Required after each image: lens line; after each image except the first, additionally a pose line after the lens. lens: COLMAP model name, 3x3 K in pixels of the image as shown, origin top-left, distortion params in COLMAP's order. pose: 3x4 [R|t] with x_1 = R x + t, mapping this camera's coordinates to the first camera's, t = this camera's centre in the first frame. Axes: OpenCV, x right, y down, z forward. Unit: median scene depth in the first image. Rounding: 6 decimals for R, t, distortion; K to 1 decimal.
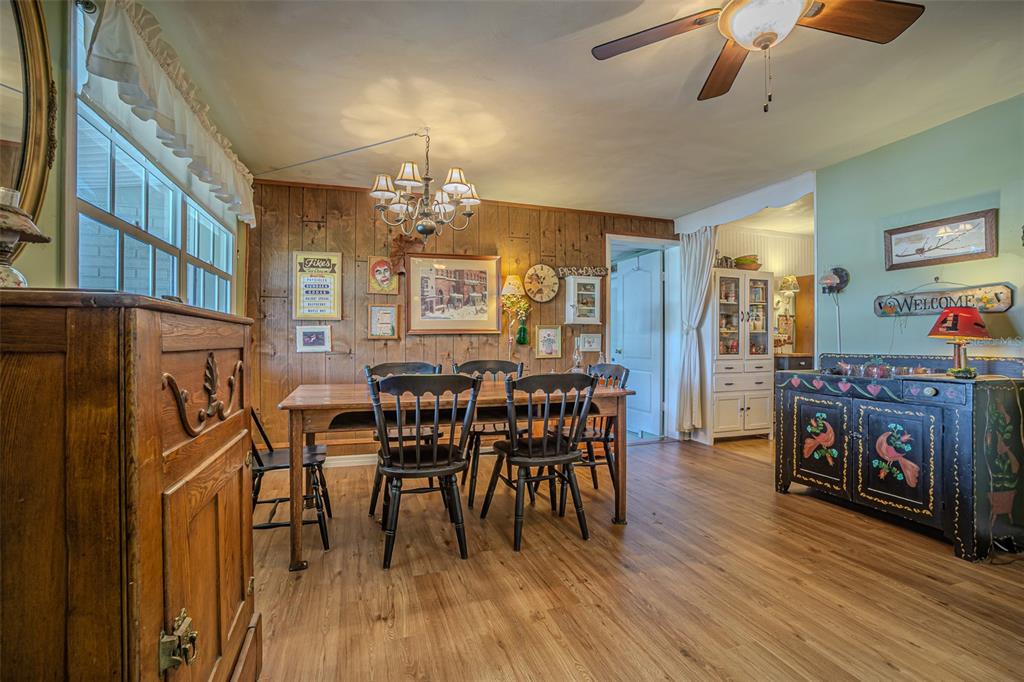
lens RADIAL K [[452.6, 0, 512.0], [0, 452.6, 341.0], [0, 0, 1]] dist [-0.069280, 0.025259]
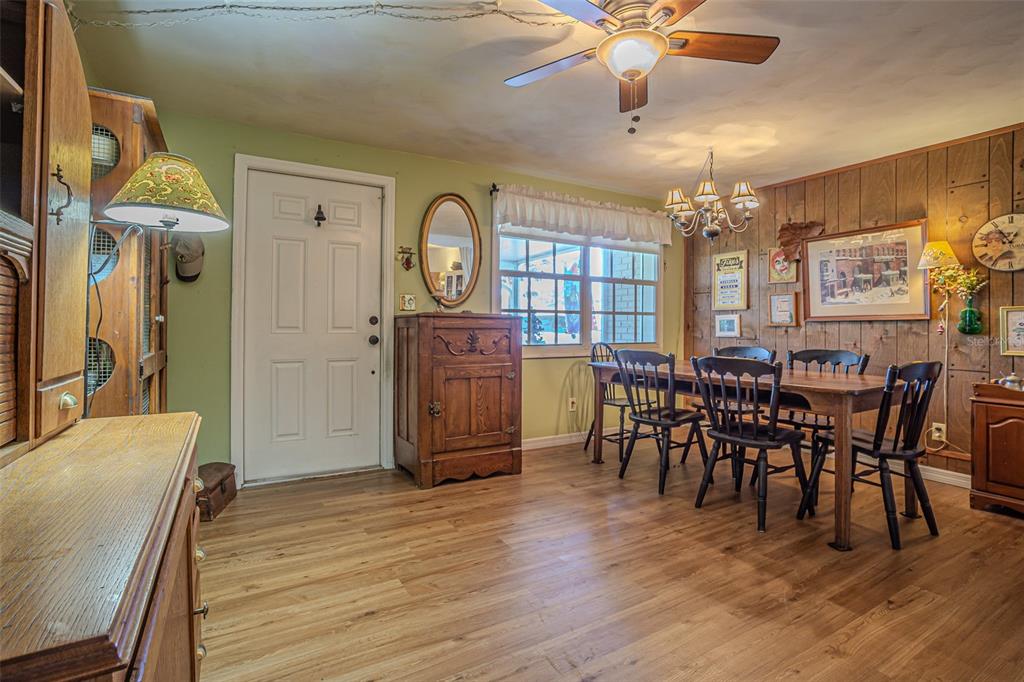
lens RADIAL K [[485.2, 0, 507.8], [0, 485.2, 328.5], [0, 0, 1]] dist [-0.031470, 0.000580]
pose [[0.215225, 0.005477, -0.976549, 0.682663], [-0.008179, 0.999959, 0.003805, 0.002074], [0.976530, 0.007168, 0.215261, 0.149331]]
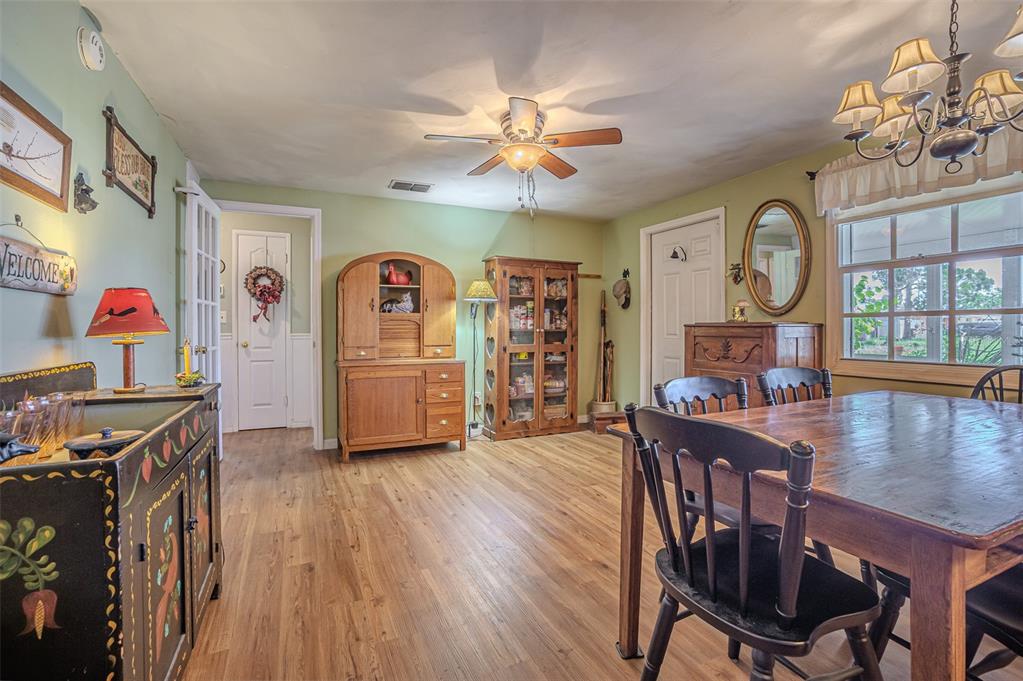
lens RADIAL K [[484.8, 0, 507.3], [0, 484.8, 328.0], [0, 0, 1]] dist [-0.031470, 0.000580]
pose [[-0.993808, 0.002880, -0.111071, 0.332544], [0.002300, 0.999983, 0.005348, -0.016713], [0.111085, 0.005060, -0.993798, 1.144273]]
